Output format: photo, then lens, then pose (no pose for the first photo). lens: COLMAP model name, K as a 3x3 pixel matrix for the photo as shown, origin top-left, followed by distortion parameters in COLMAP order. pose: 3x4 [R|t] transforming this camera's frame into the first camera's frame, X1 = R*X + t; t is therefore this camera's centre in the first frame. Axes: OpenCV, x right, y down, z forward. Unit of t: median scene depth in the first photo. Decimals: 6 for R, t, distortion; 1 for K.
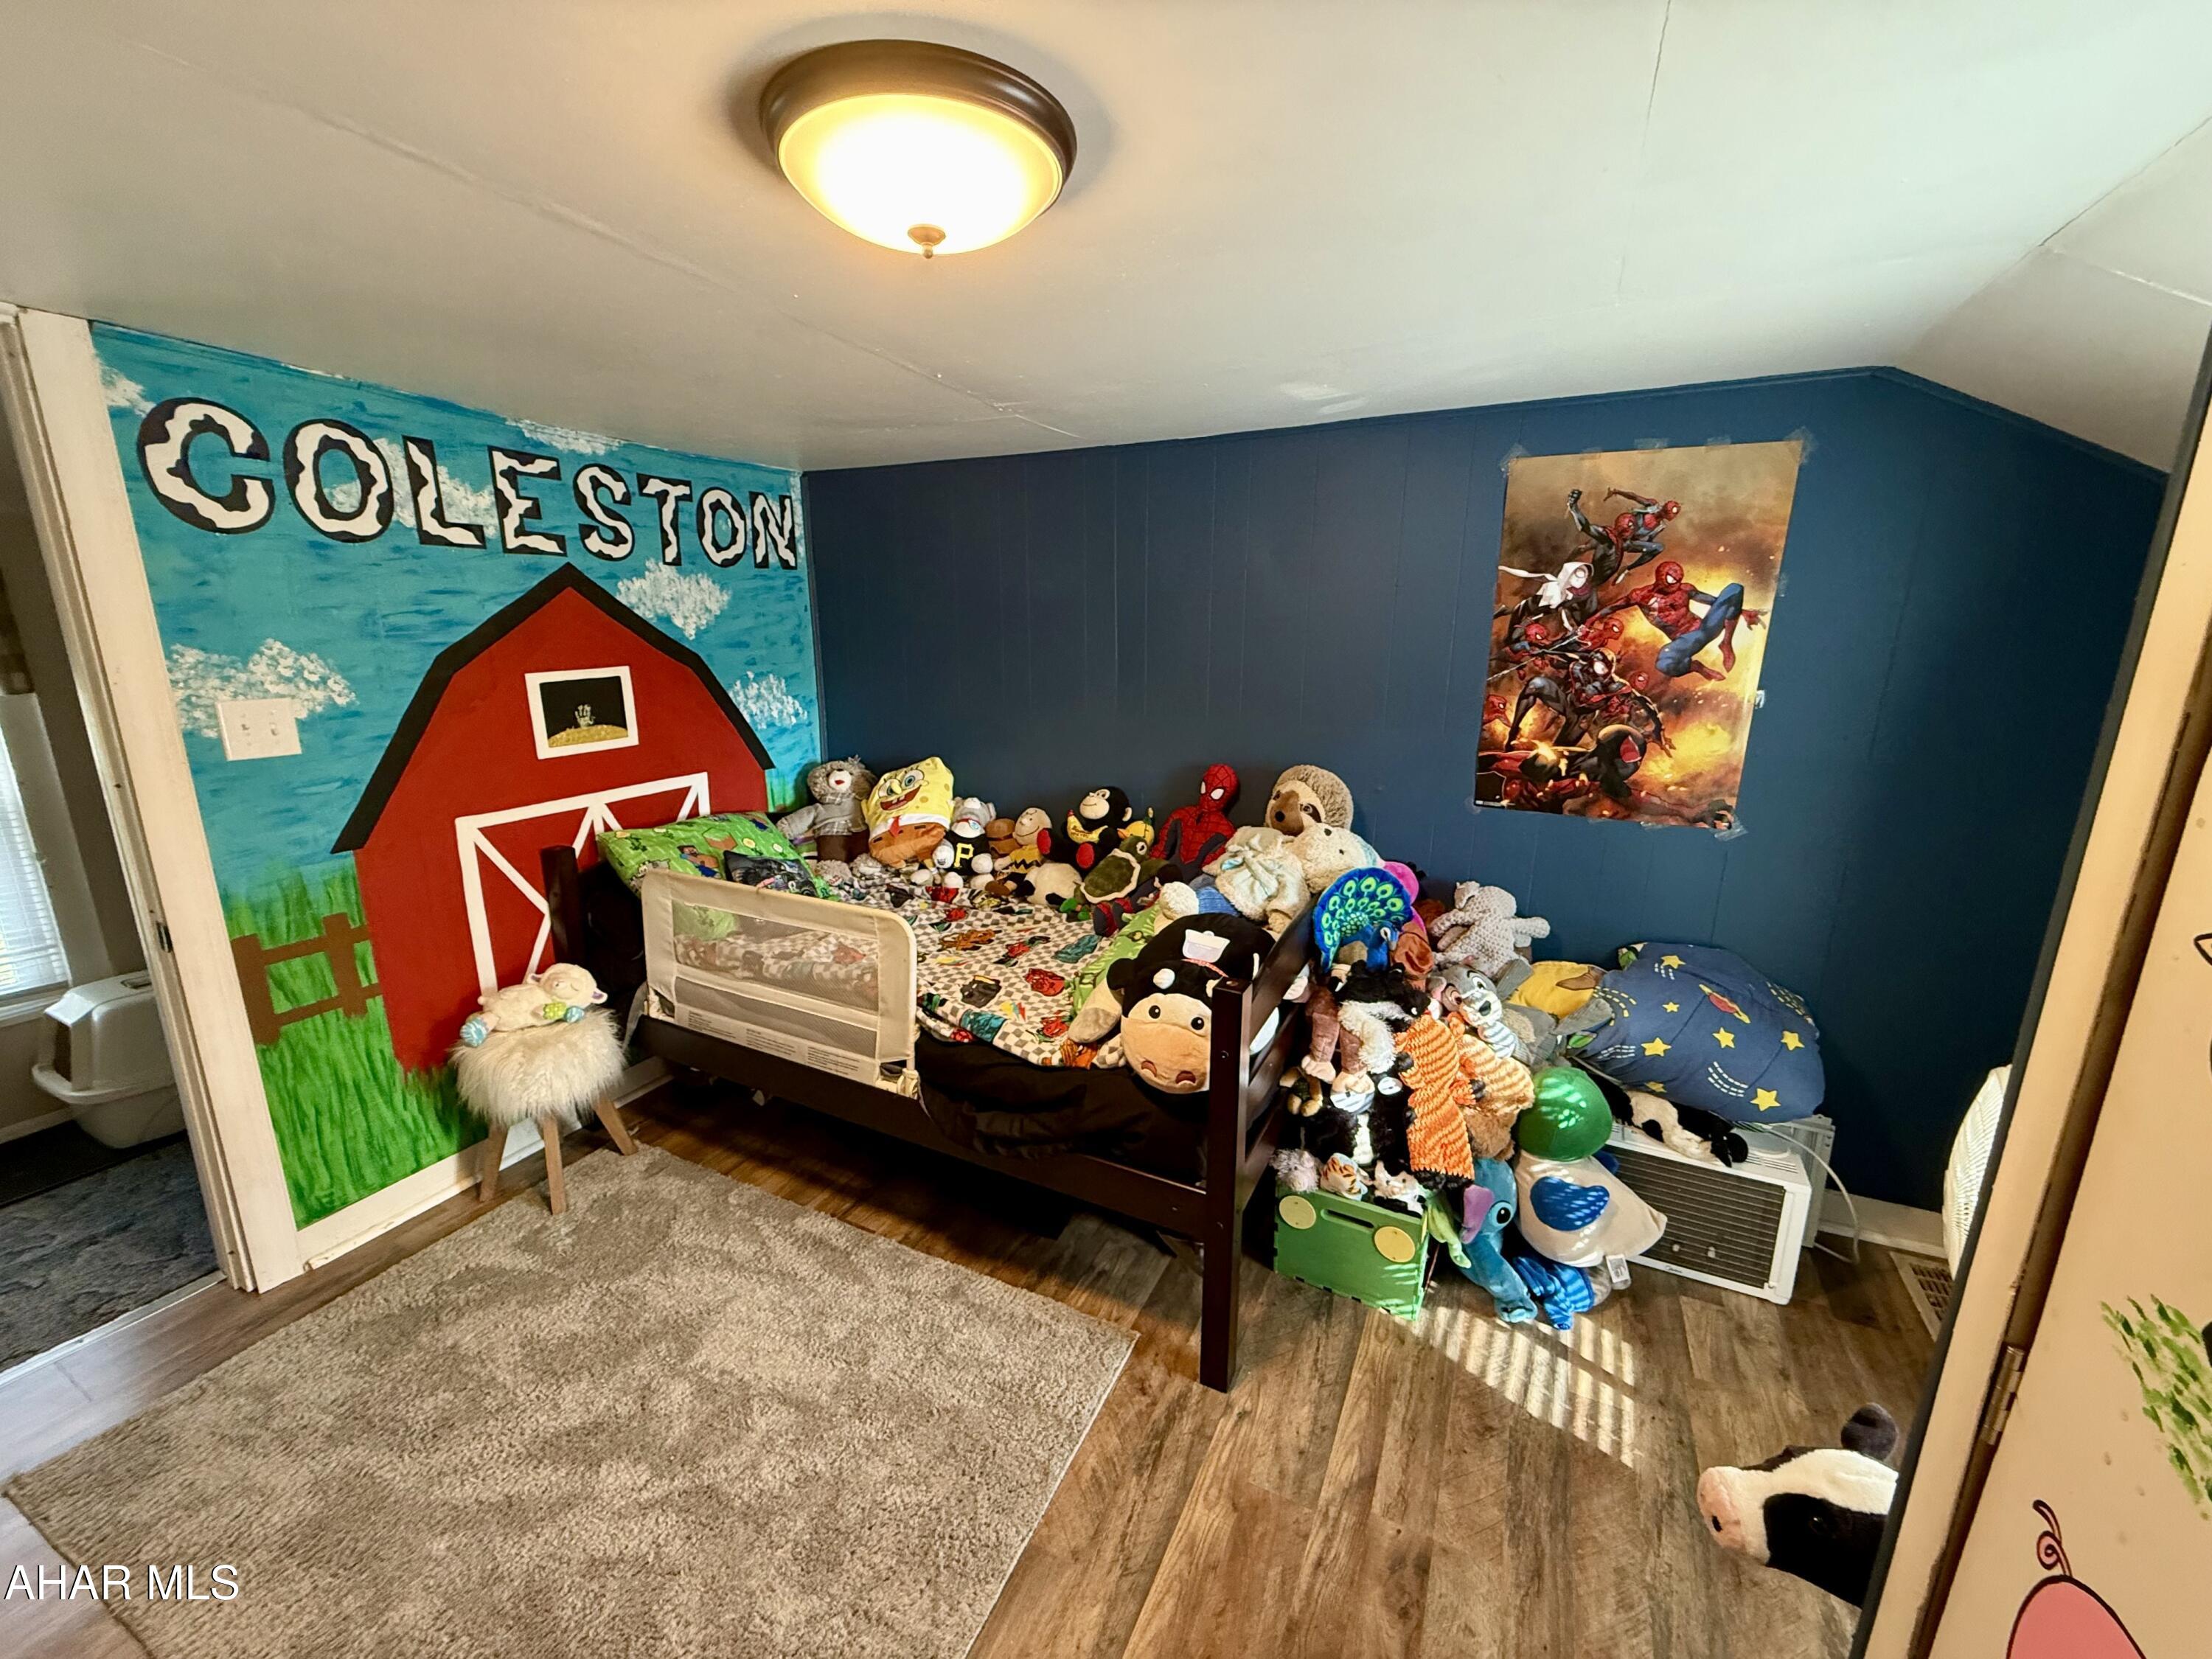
lens RADIAL K [[878.2, 0, 1102.1], [0, 878.2, 833.6], [0, 0, 1]] dist [0.000970, 0.000032]
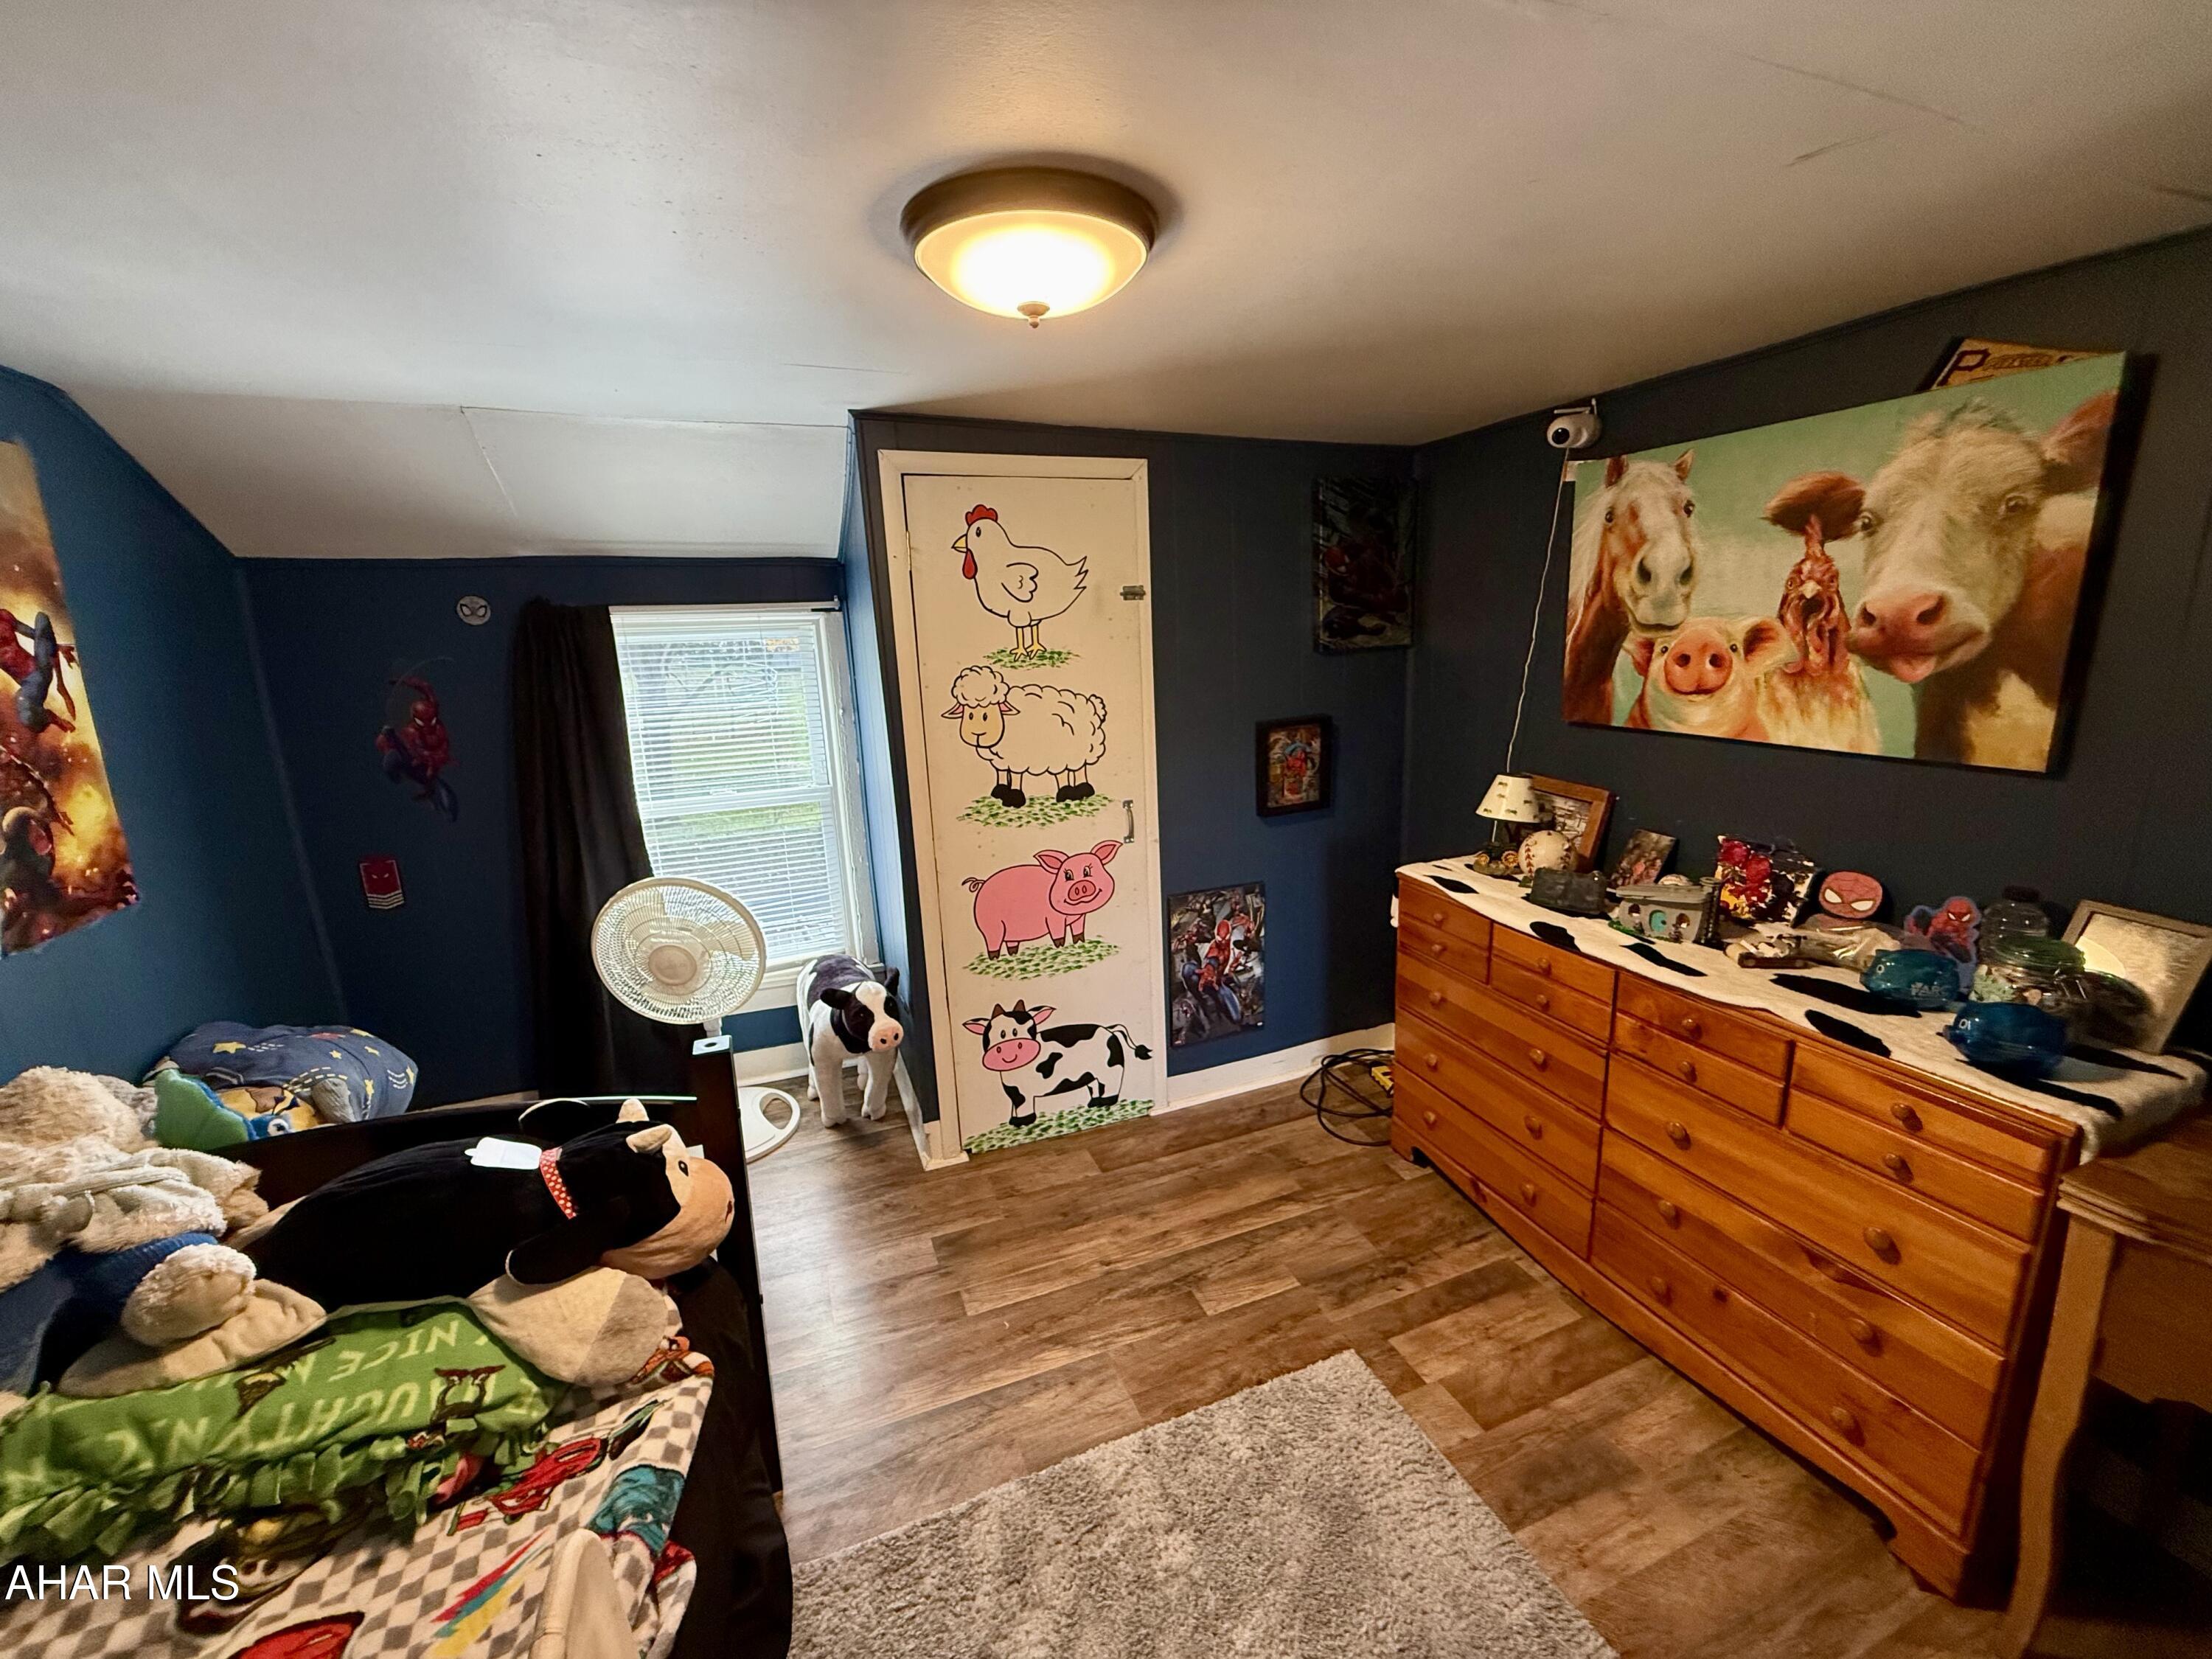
lens RADIAL K [[878.2, 0, 1105.5], [0, 878.2, 821.8], [0, 0, 1]] dist [0.000970, 0.000032]
pose [[-0.740231, -0.128532, 0.659953, -0.545078], [0.184171, 0.905253, 0.382881, -0.233697], [-0.646636, 0.404965, -0.646425, 0.942093]]
